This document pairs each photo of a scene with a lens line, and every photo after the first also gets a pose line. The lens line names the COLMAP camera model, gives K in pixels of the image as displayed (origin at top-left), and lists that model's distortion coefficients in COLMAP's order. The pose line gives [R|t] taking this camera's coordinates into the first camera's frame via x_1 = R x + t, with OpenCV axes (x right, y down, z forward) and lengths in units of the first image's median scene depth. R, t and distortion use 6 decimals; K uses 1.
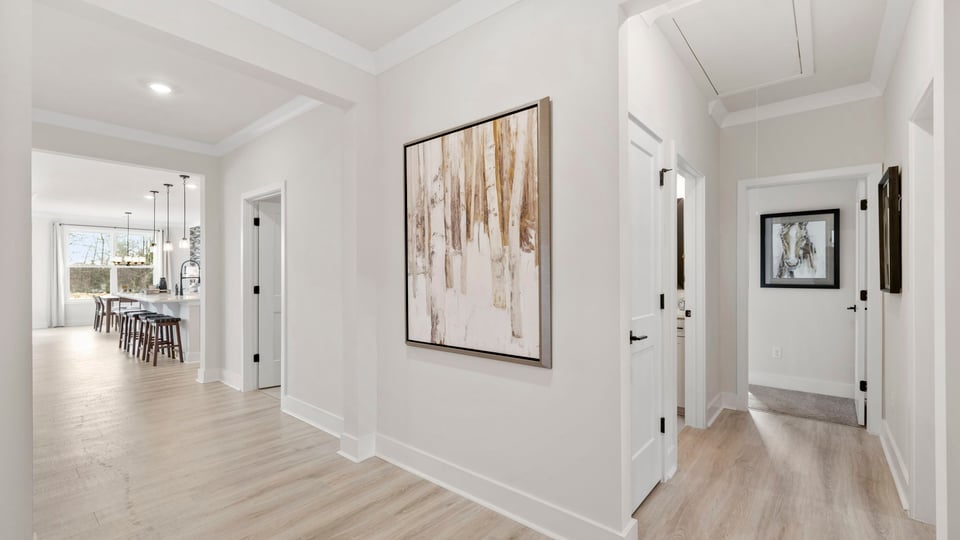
lens RADIAL K [[405.4, 0, 480.0], [0, 405.4, 270.0], [0, 0, 1]] dist [-0.000887, -0.000157]
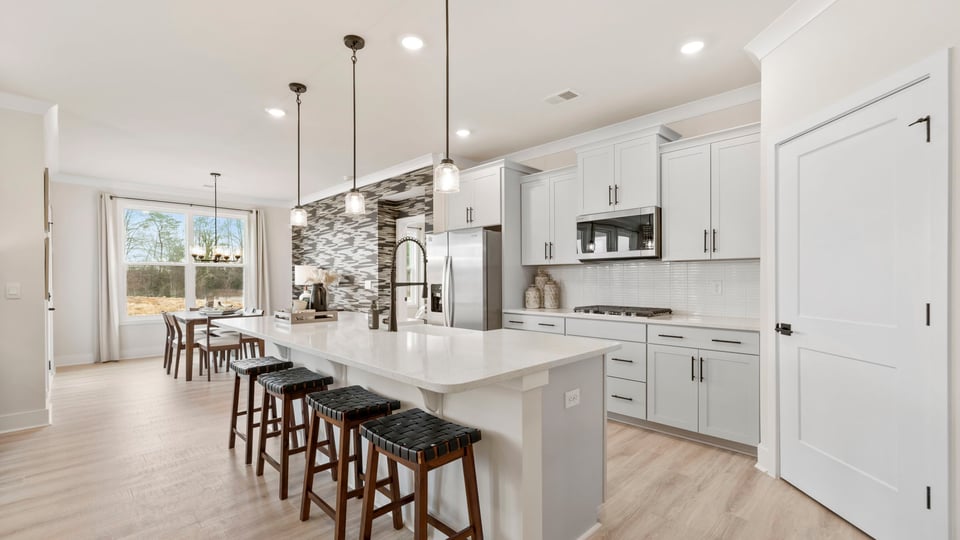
lens RADIAL K [[411.2, 0, 481.8], [0, 411.2, 276.5], [0, 0, 1]] dist [-0.000435, -0.000092]
pose [[0.996283, -0.001321, -0.086127, -0.431976], [0.002009, 0.999967, 0.007904, 0.006759], [0.086113, -0.008047, 0.996253, 0.435863]]
